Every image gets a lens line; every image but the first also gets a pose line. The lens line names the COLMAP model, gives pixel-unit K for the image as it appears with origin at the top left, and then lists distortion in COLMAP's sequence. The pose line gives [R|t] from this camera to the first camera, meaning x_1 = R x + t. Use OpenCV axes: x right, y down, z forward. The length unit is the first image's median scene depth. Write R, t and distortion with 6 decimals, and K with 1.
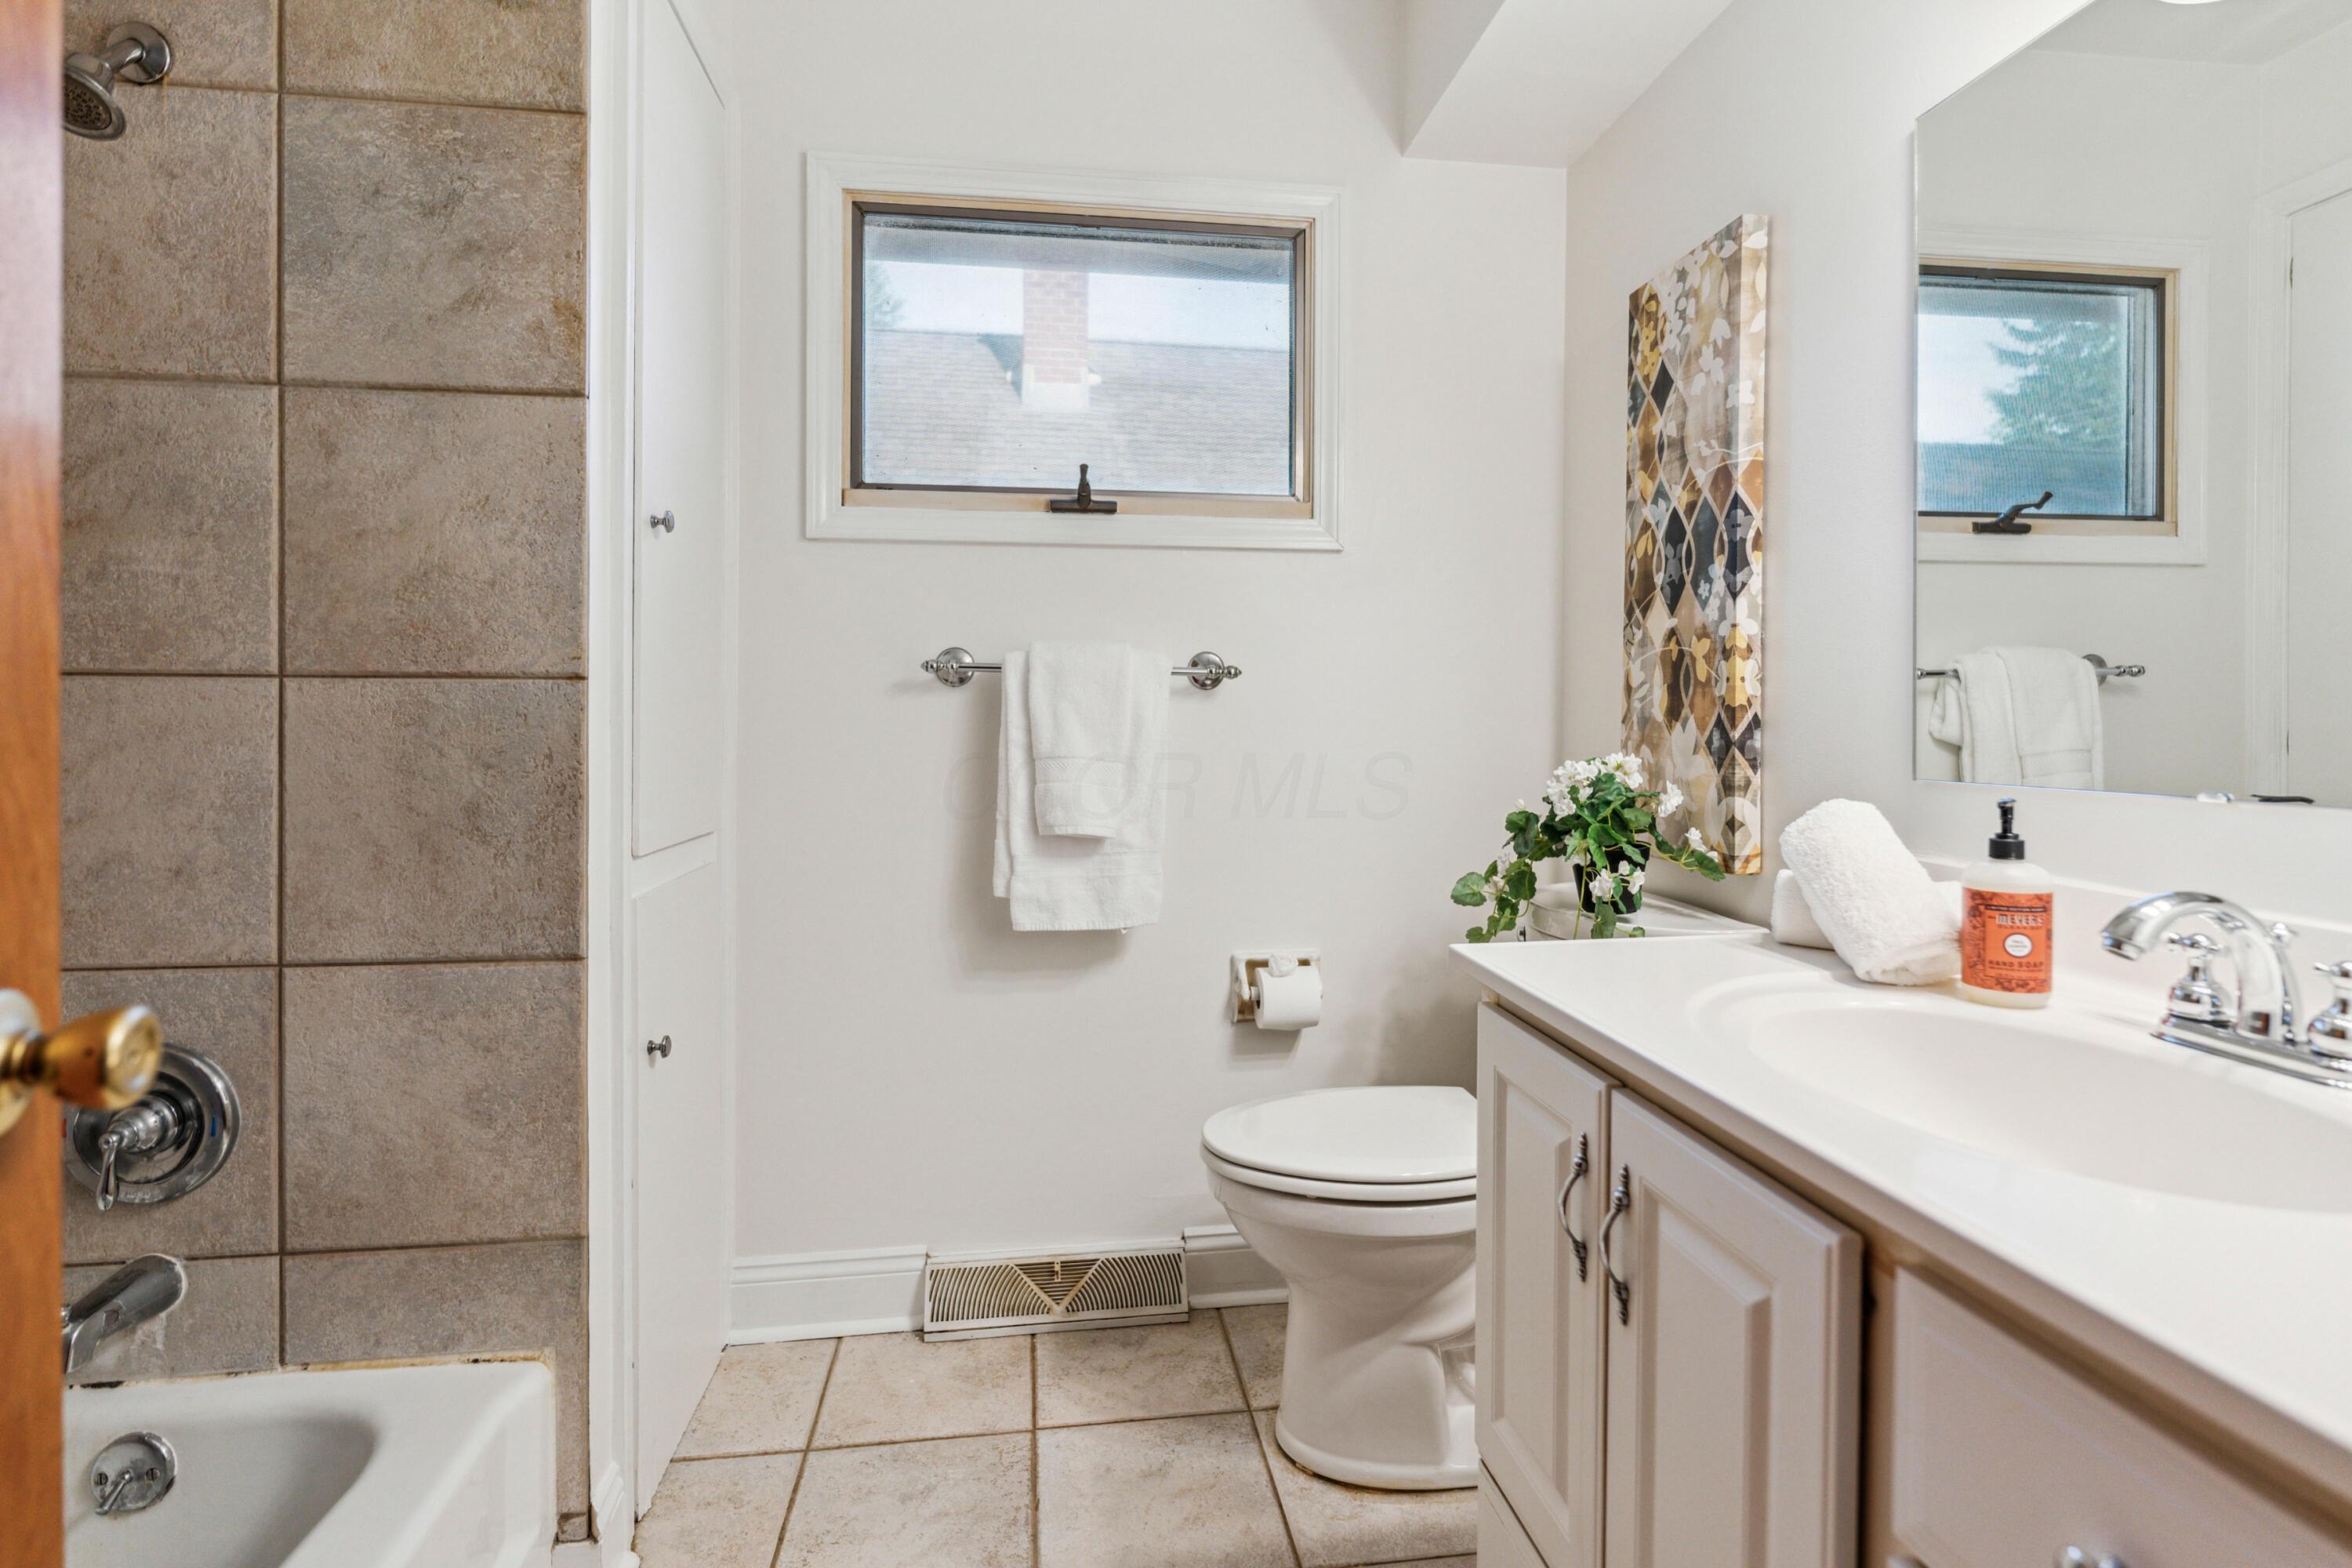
lens RADIAL K [[1109.6, 0, 1176.4], [0, 1109.6, 723.1], [0, 0, 1]] dist [-0.000226, -0.000620]
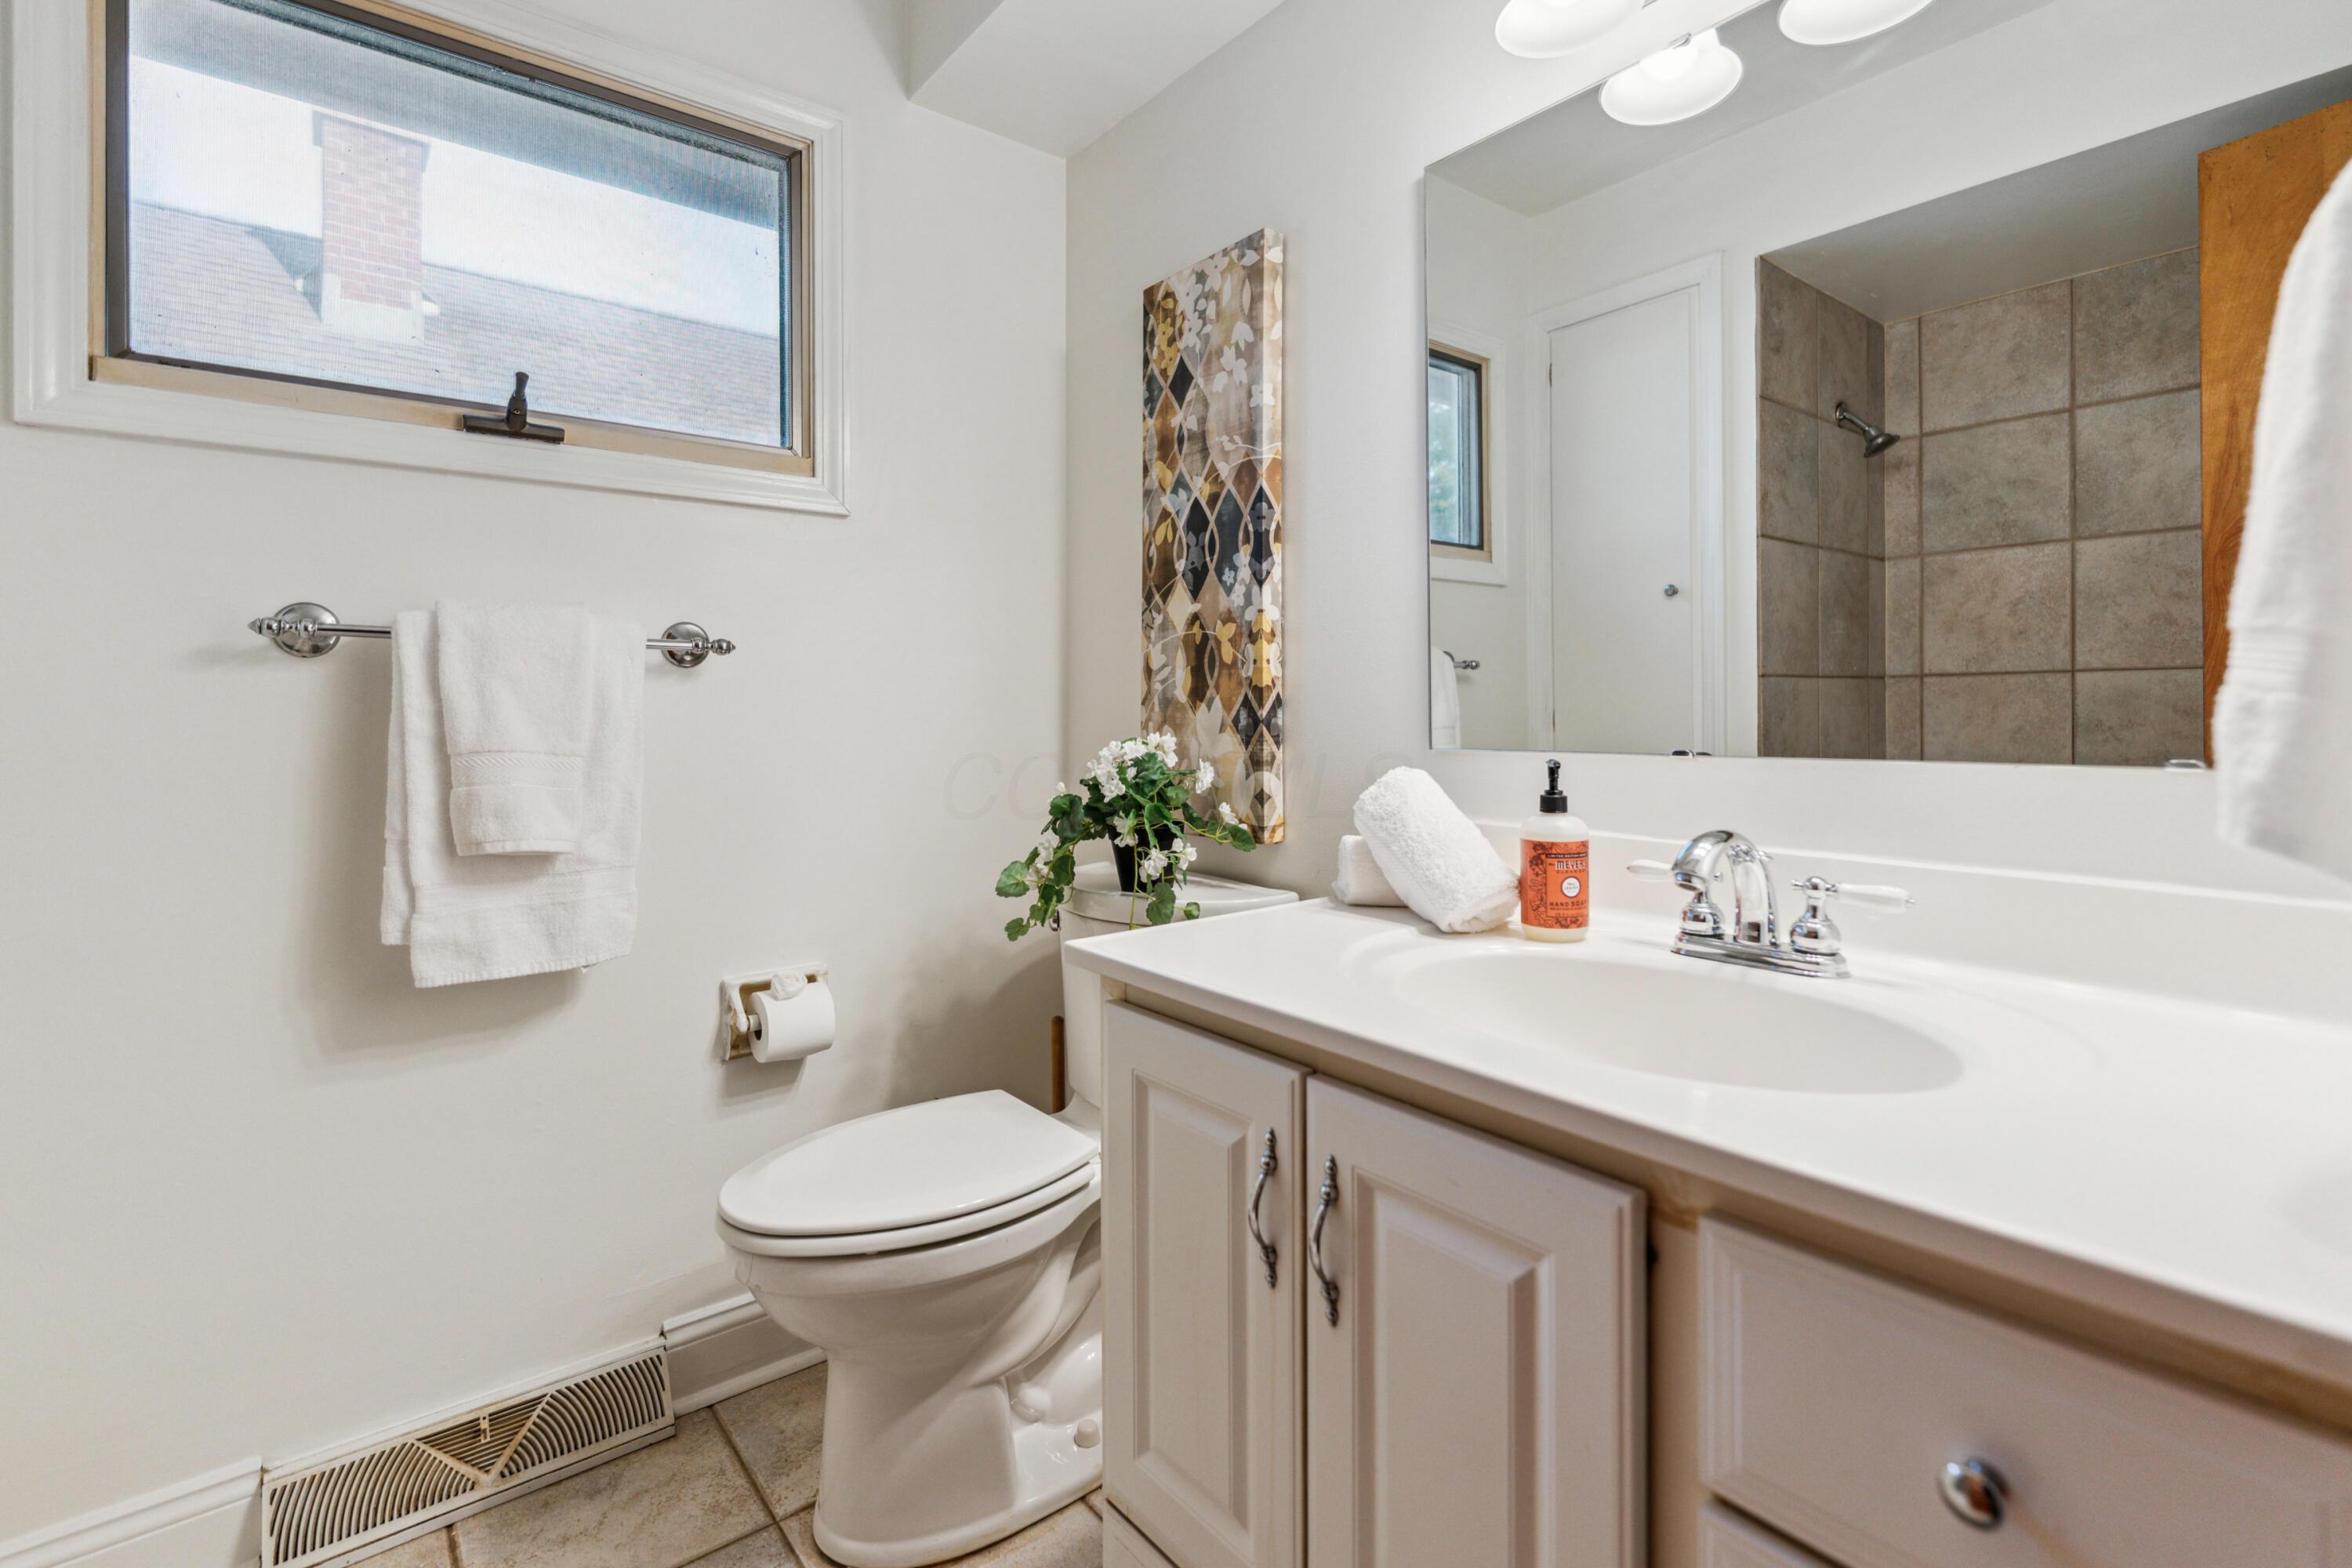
lens RADIAL K [[1074.3, 0, 1168.5], [0, 1074.3, 710.9], [0, 0, 1]] dist [-0.001119, 0.000141]
pose [[0.857608, -0.004320, 0.514286, -0.088332], [0.007735, 0.999960, -0.004499, 0.010315], [-0.514246, 0.007837, 0.857607, 0.135552]]
